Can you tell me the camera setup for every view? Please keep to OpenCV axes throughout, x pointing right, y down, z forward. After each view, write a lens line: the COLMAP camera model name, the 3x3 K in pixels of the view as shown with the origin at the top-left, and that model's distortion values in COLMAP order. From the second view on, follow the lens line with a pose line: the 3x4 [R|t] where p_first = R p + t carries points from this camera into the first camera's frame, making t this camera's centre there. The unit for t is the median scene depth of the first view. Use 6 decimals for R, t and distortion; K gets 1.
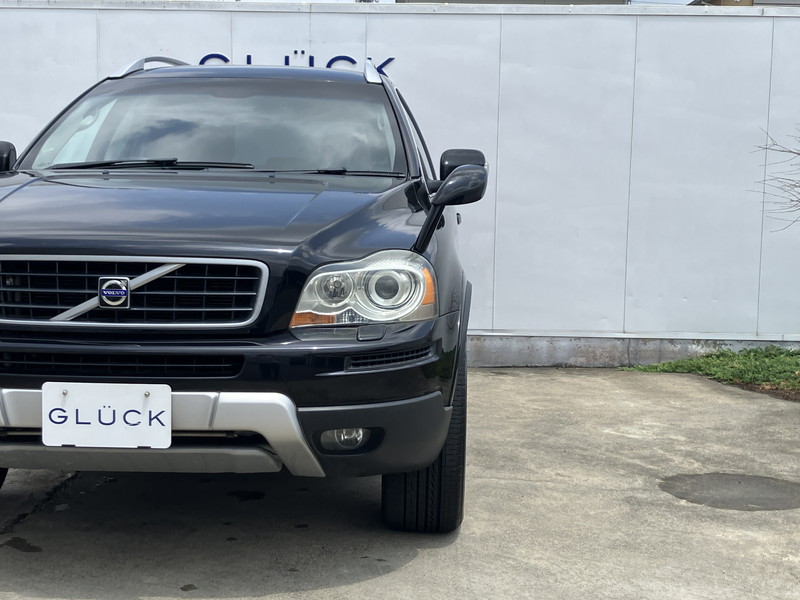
lens RADIAL K [[1249.4, 0, 444.8], [0, 1249.4, 298.2], [0, 0, 1]] dist [0.278947, -0.852677]
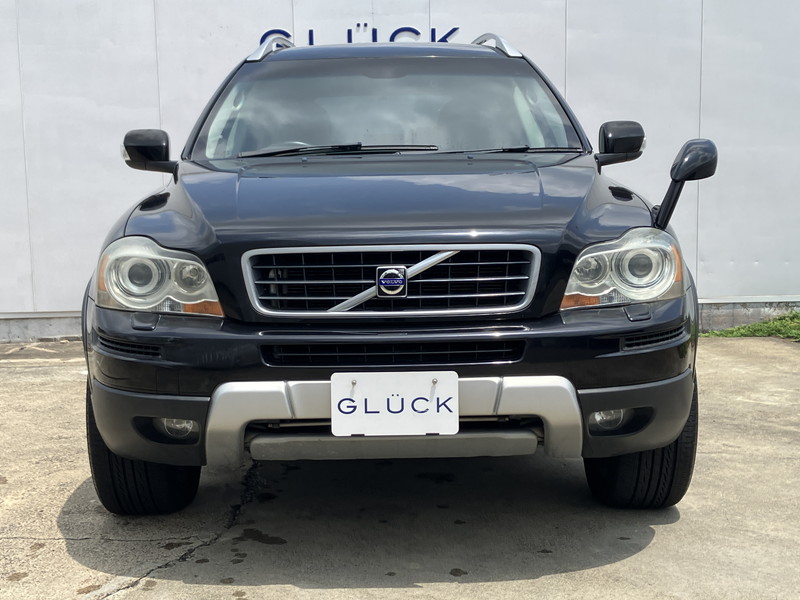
lens RADIAL K [[1277.7, 0, 399.6], [0, 1277.7, 288.6], [0, 0, 1]] dist [0.360697, -1.607397]
pose [[0.997792, -0.037670, 0.054709, -0.299169], [0.036655, 0.999139, 0.019445, -0.017827], [-0.055394, -0.017397, 0.998313, -0.013830]]
